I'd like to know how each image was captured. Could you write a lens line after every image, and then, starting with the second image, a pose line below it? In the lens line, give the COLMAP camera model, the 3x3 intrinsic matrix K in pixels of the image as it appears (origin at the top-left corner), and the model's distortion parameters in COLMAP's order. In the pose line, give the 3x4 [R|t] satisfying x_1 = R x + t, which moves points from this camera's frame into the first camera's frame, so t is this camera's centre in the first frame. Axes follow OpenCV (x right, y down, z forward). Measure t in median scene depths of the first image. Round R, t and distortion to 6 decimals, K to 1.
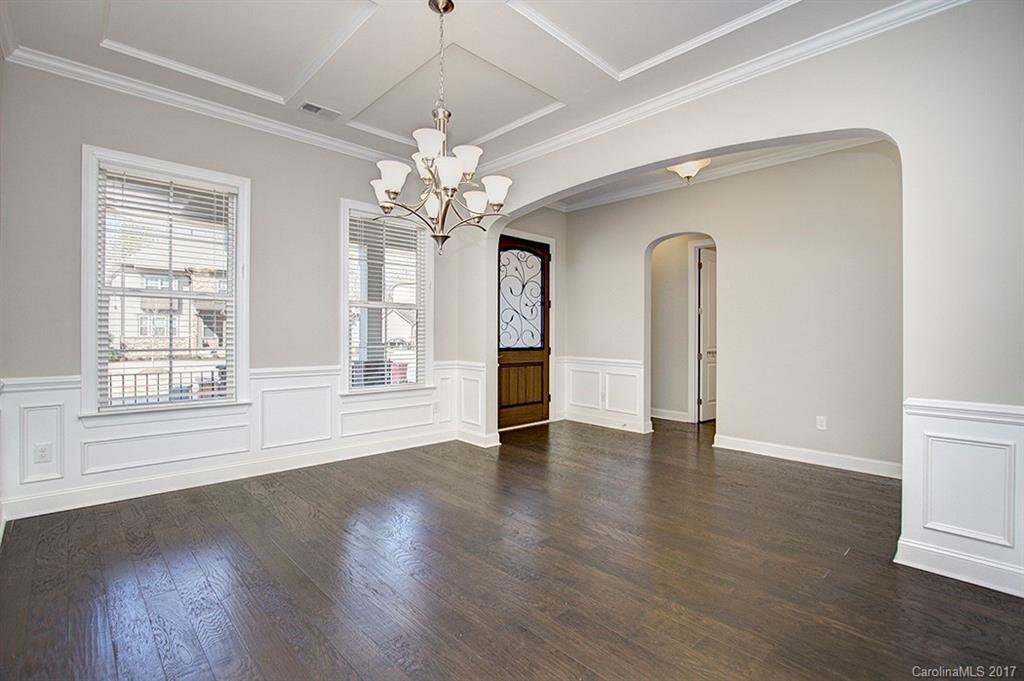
lens RADIAL K [[479.2, 0, 512.2], [0, 479.2, 336.7], [0, 0, 1]] dist [-0.001256, 0.000009]
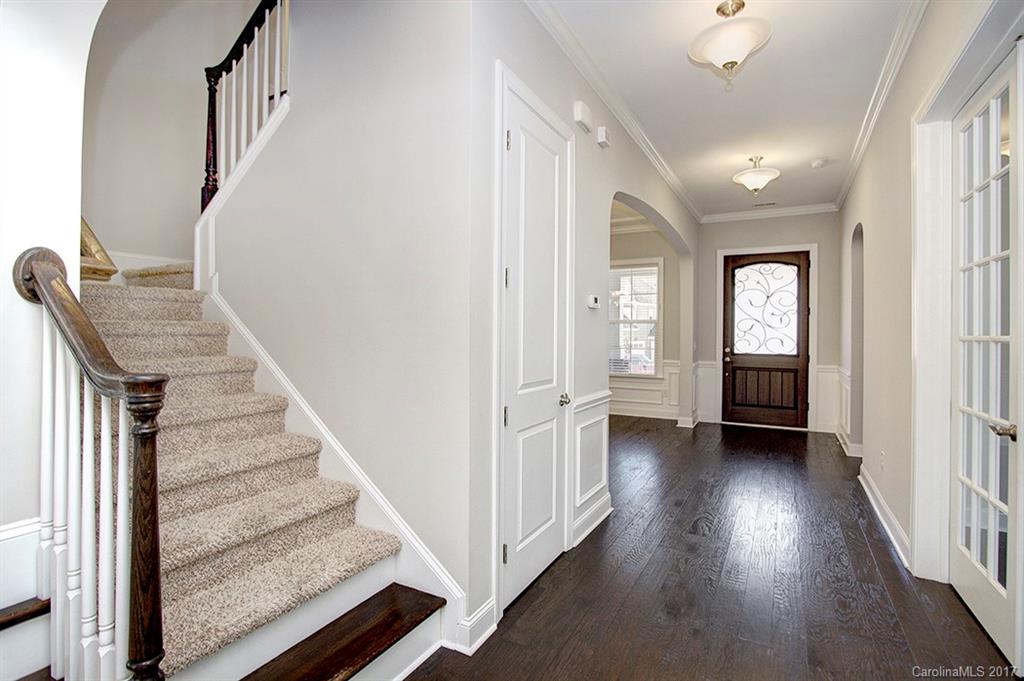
lens RADIAL K [[479.2, 0, 512.6], [0, 479.2, 337.4], [0, 0, 1]] dist [-0.001256, 0.000009]
pose [[0.292087, 0.004211, -0.956382, 0.866016], [-0.005239, 0.999982, 0.002803, -0.014345], [0.956377, 0.004192, 0.292104, 0.134833]]
